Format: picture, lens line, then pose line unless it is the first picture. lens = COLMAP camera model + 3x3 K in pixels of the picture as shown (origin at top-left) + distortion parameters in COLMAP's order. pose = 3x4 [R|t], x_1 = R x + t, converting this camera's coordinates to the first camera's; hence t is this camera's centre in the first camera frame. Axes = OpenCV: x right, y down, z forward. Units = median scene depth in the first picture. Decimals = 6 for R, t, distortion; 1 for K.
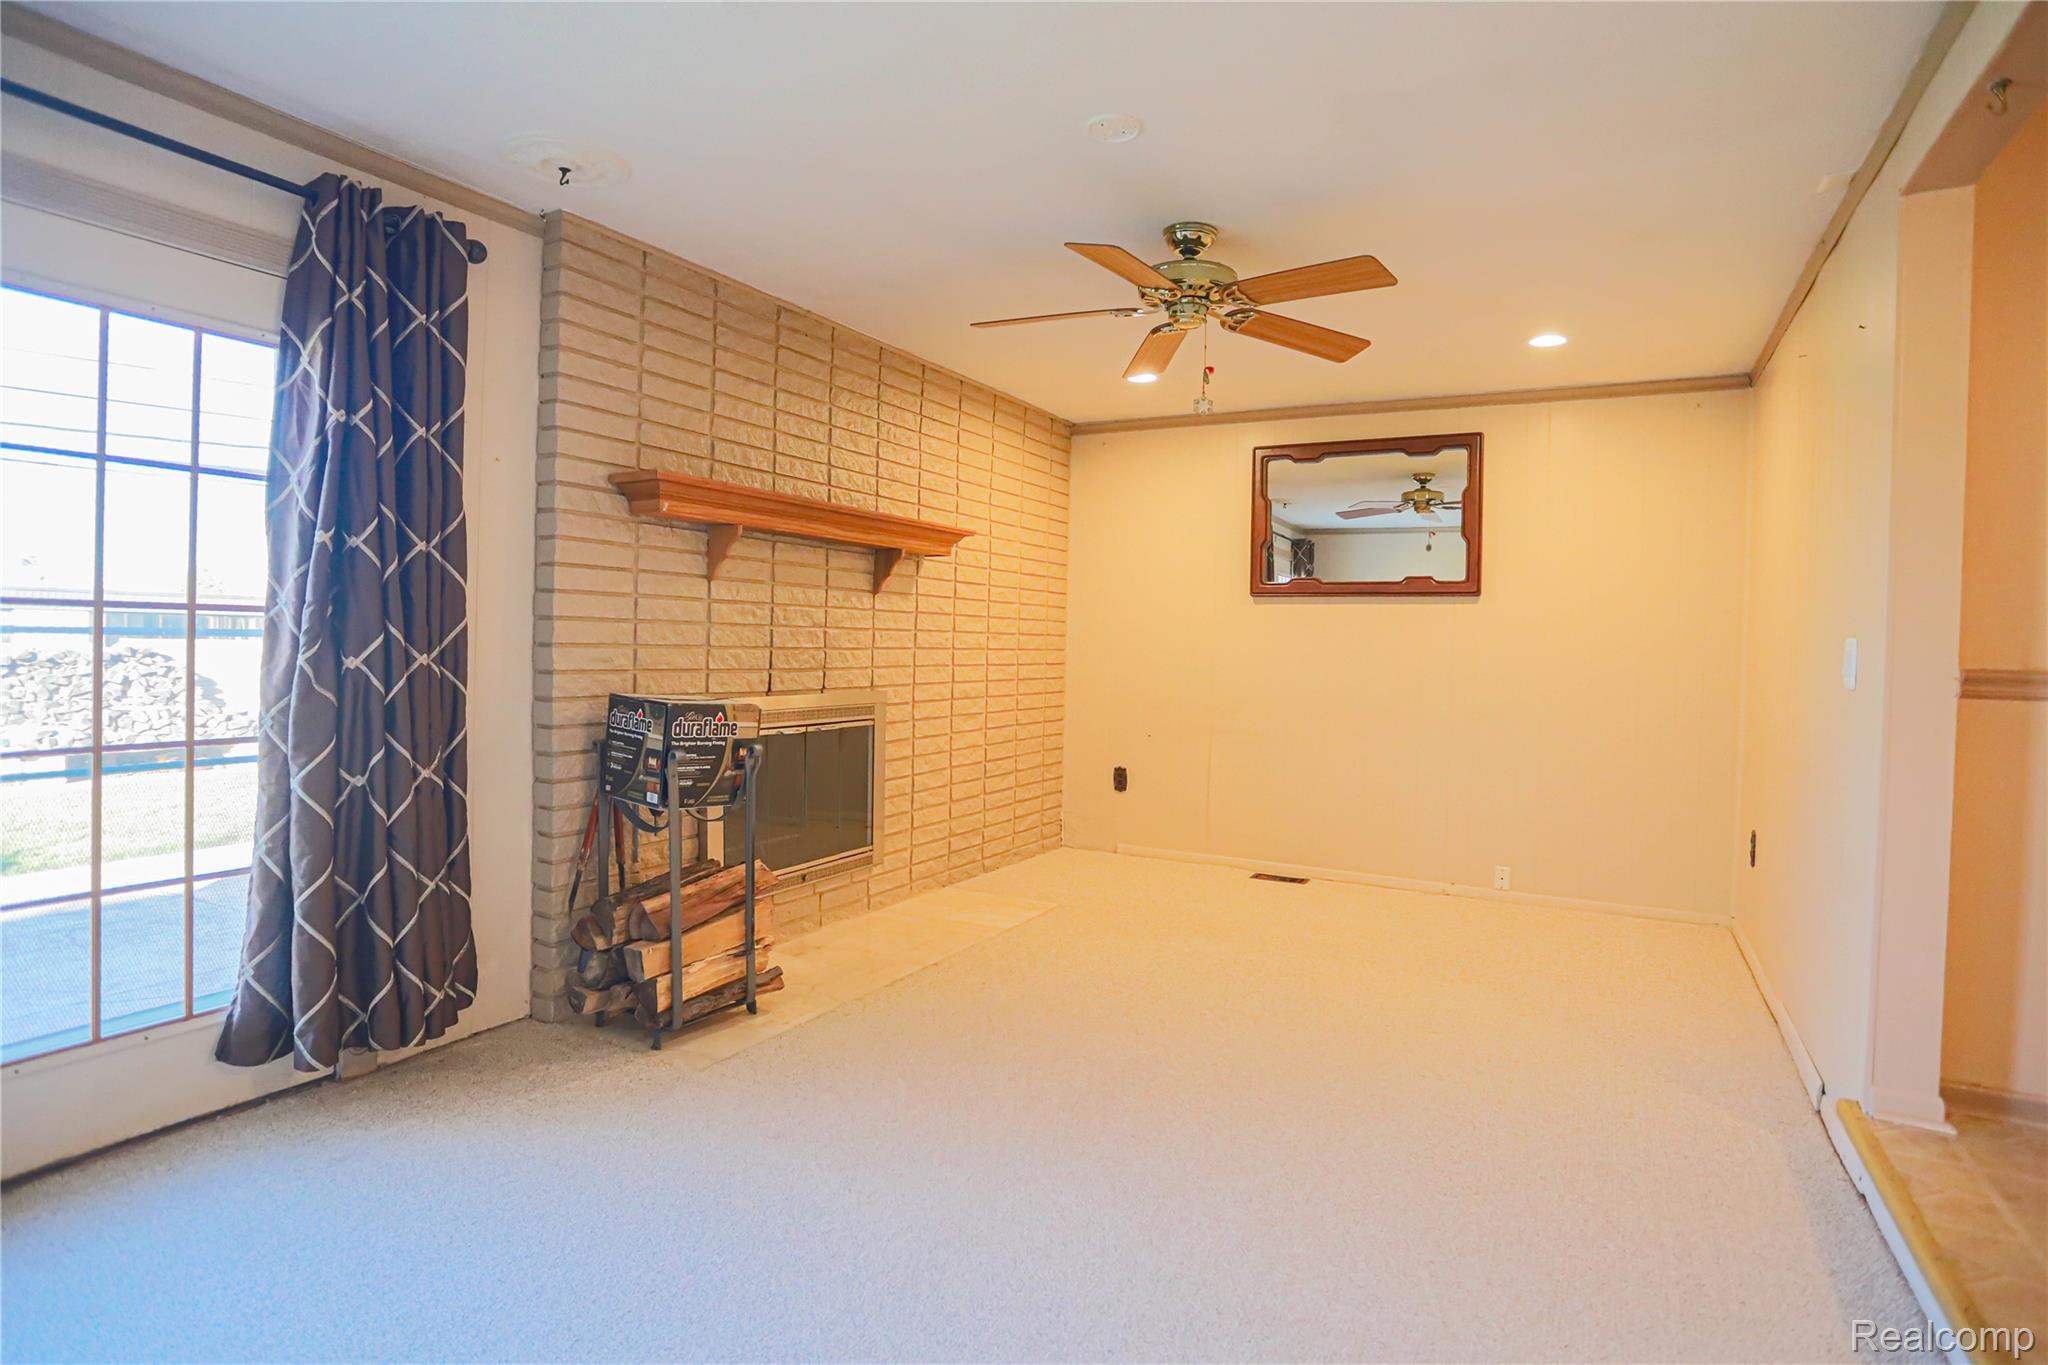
lens RADIAL K [[1065.5, 0, 1041.4], [0, 1065.5, 656.2], [0, 0, 1]] dist [-0.076811, 0.040869]
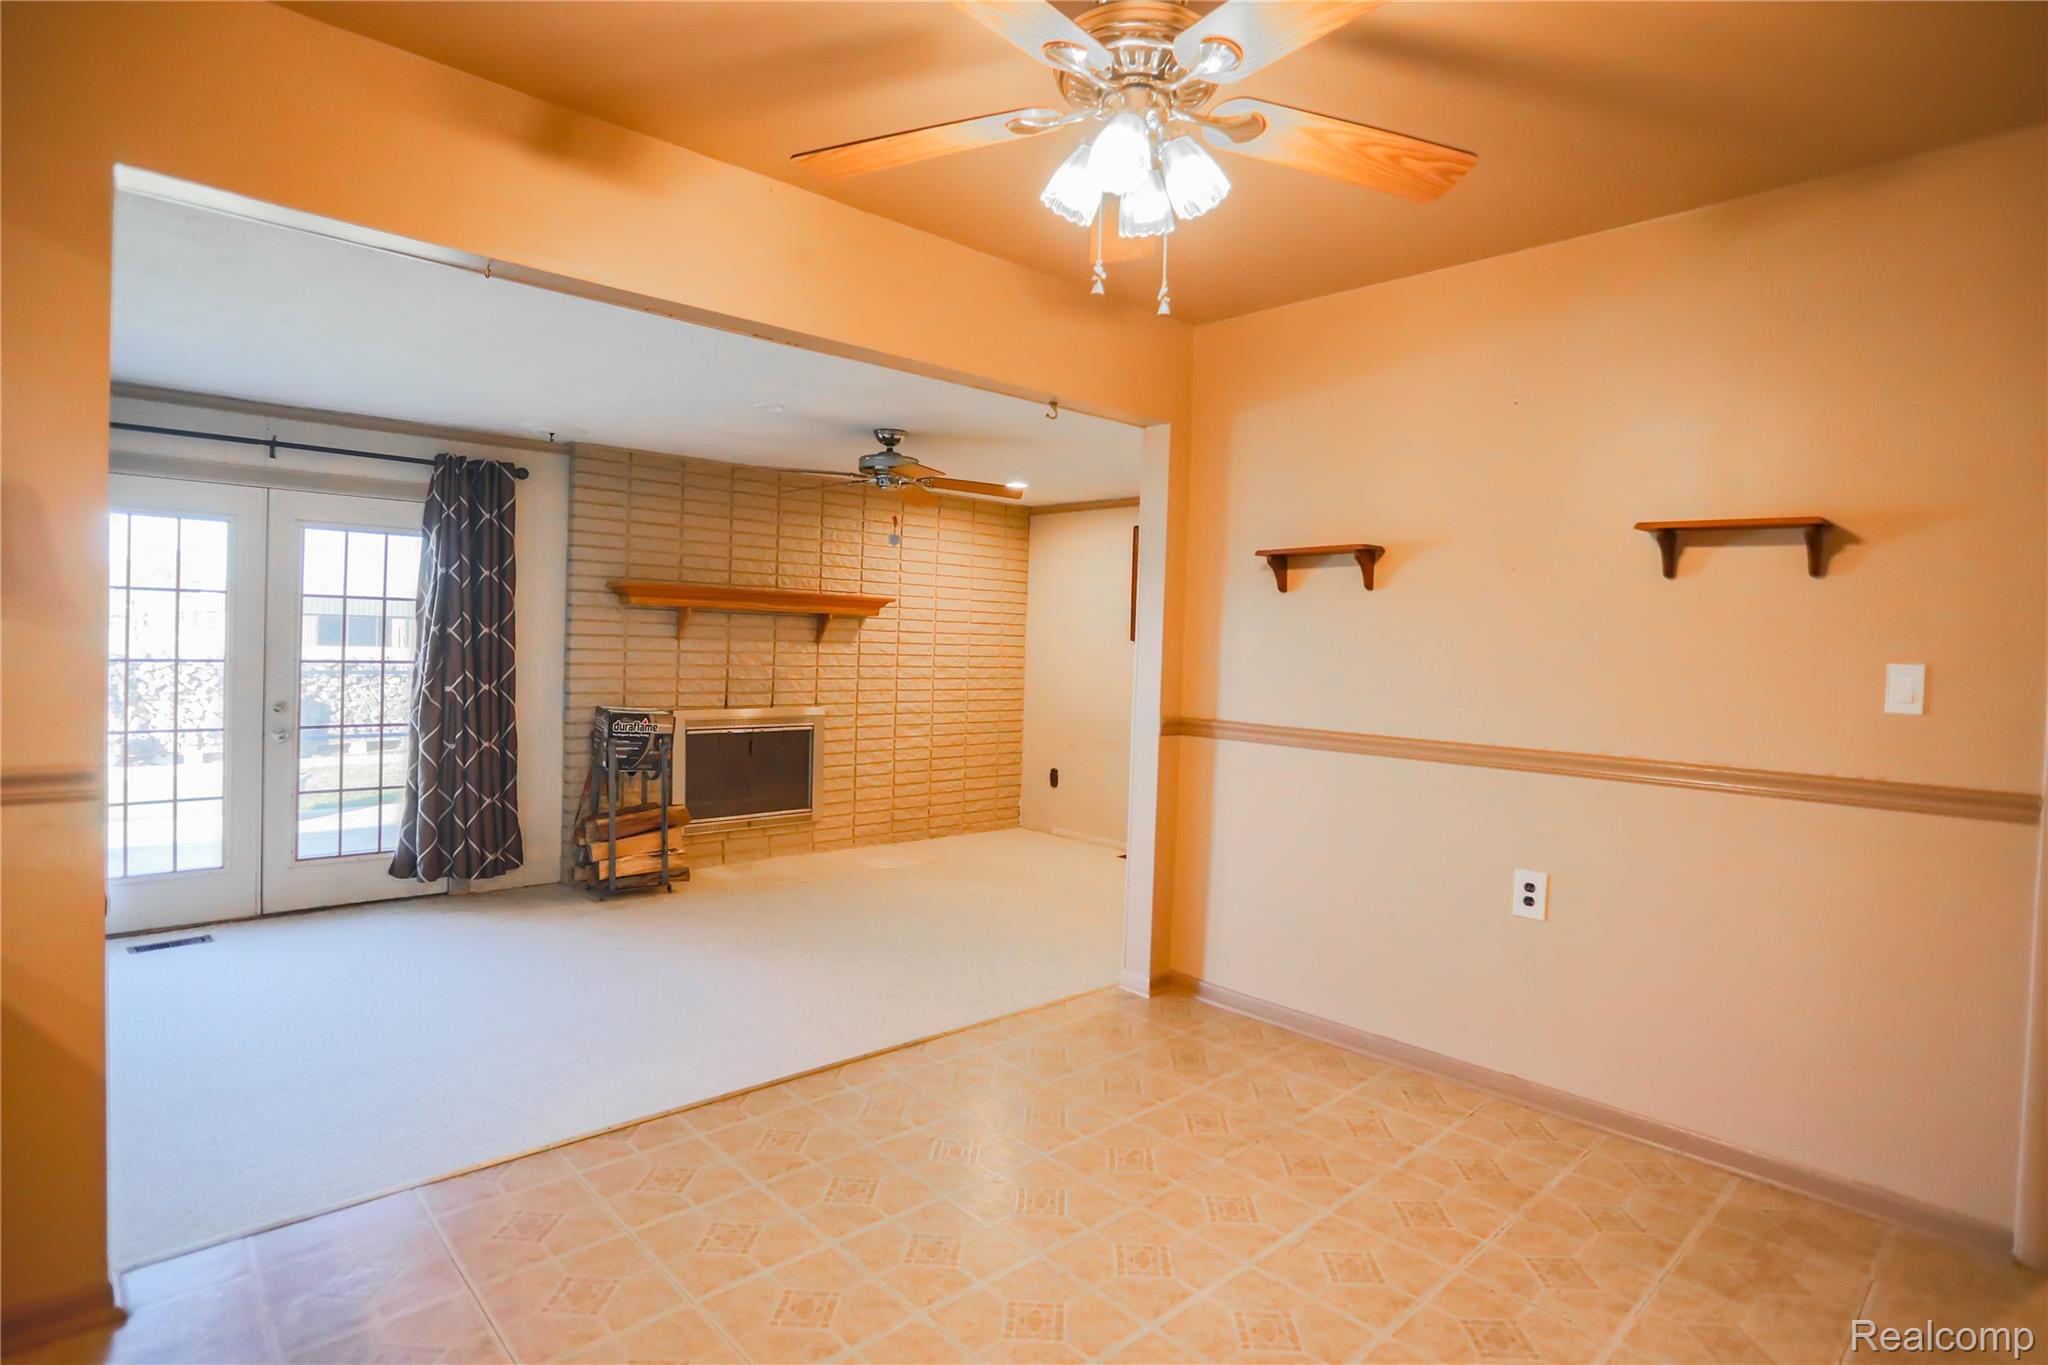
lens RADIAL K [[1065.5, 0, 1041.4], [0, 1065.5, 656.2], [0, 0, 1]] dist [-0.076811, 0.040869]
pose [[0.949328, 0.012598, -0.314034, 0.873733], [-0.014811, 0.999879, -0.004662, -0.052710], [0.313938, 0.009077, 0.949400, -0.474054]]
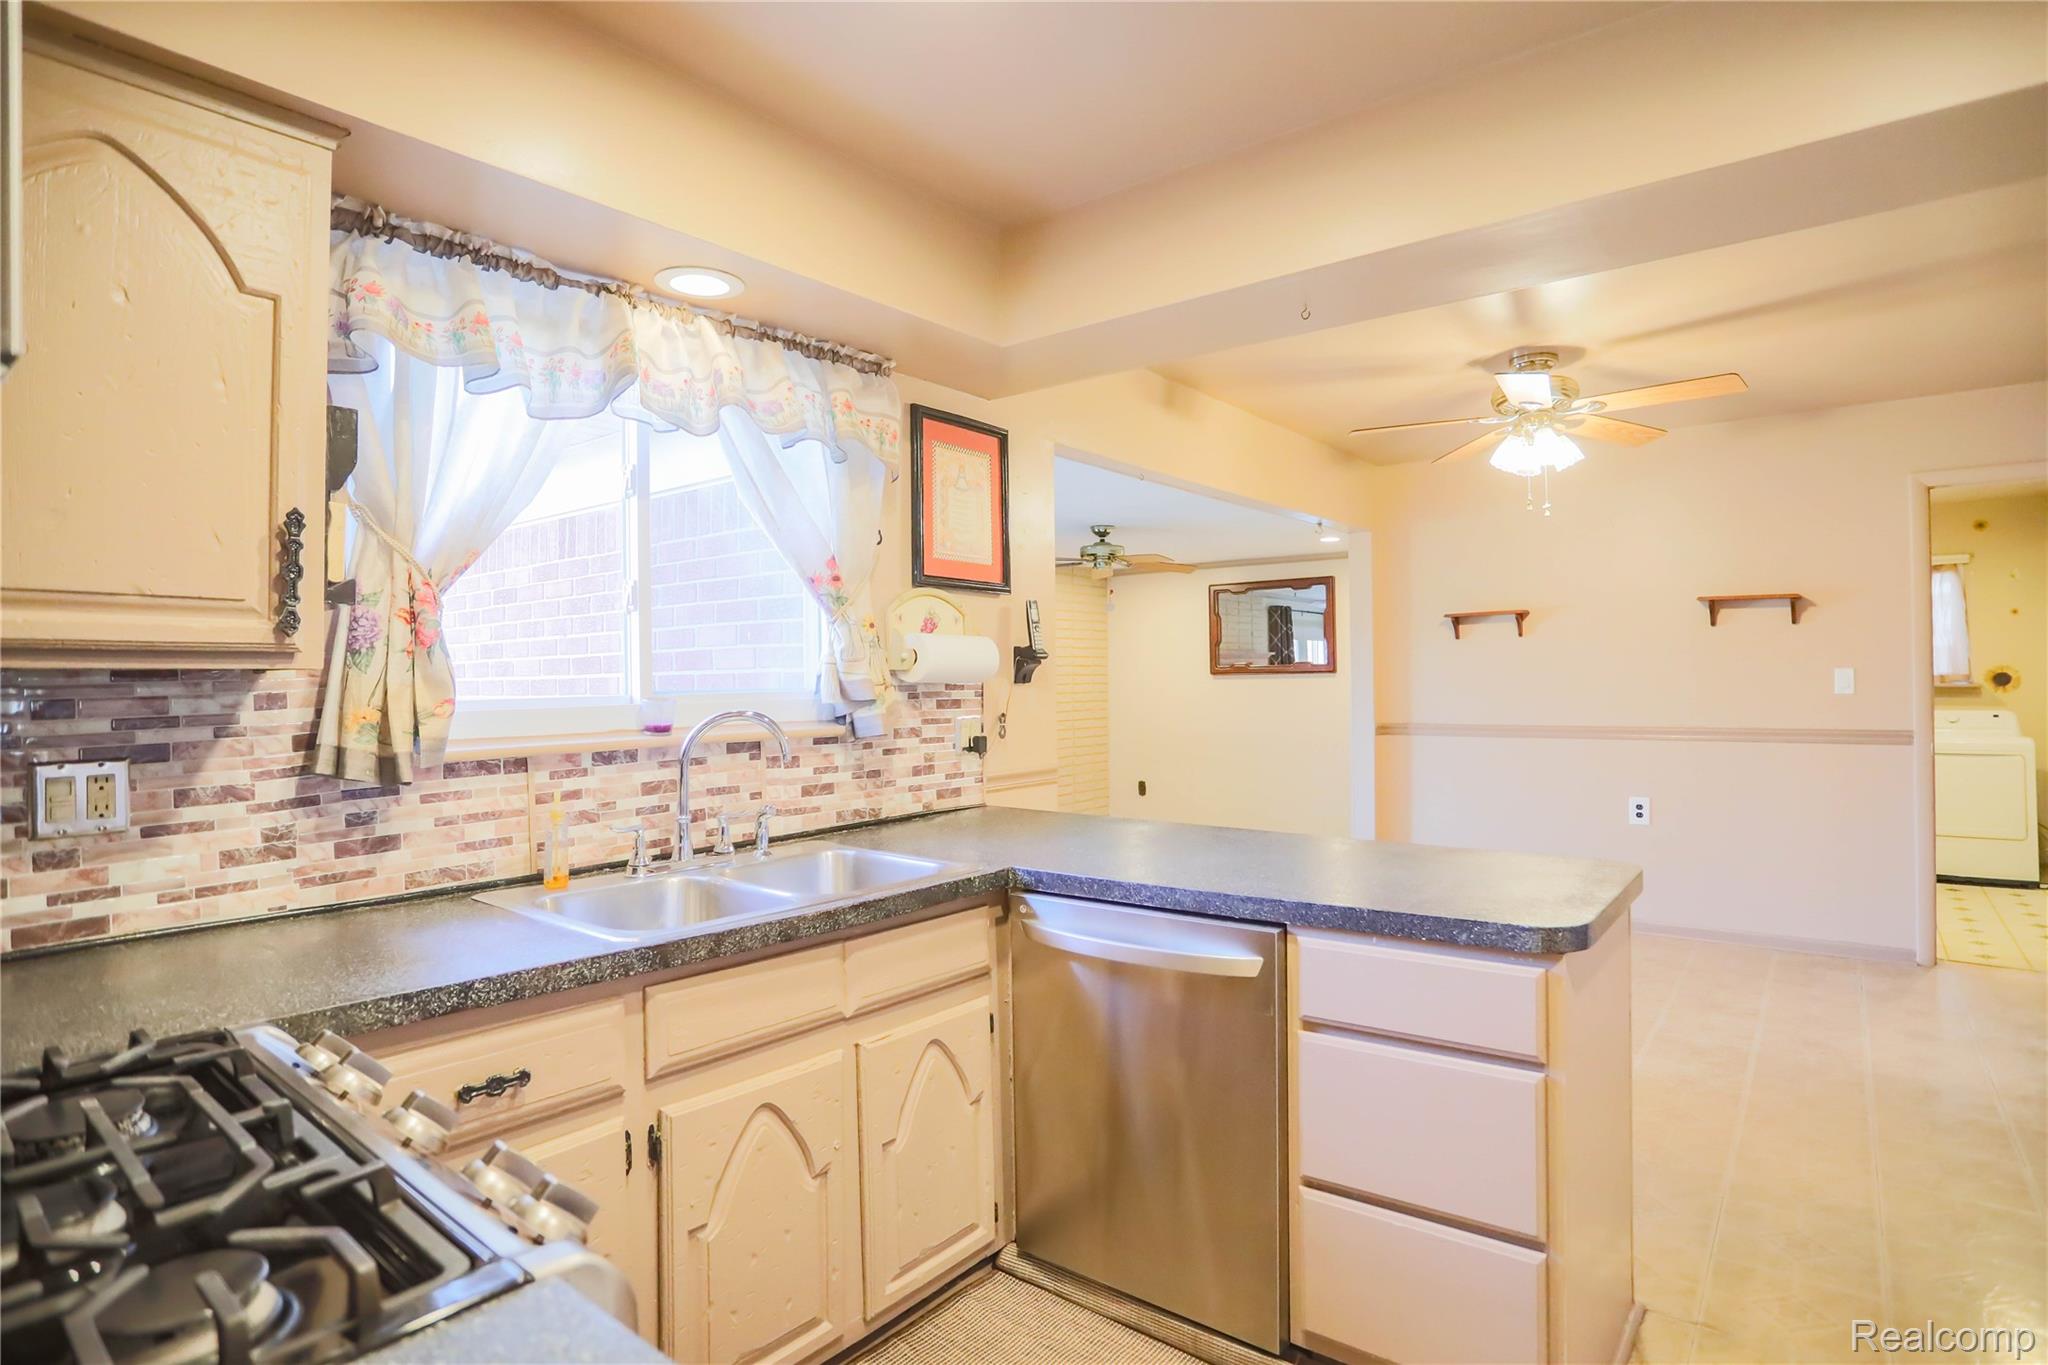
lens RADIAL K [[1082.0, 0, 1051.1], [0, 1082.0, 666.7], [0, 0, 1]] dist [-0.043254, 0.025040]
pose [[0.987851, -0.035802, -0.151225, 0.358655], [0.032392, 0.999164, -0.024954, -0.061186], [0.151992, 0.019753, 0.988184, -1.218015]]
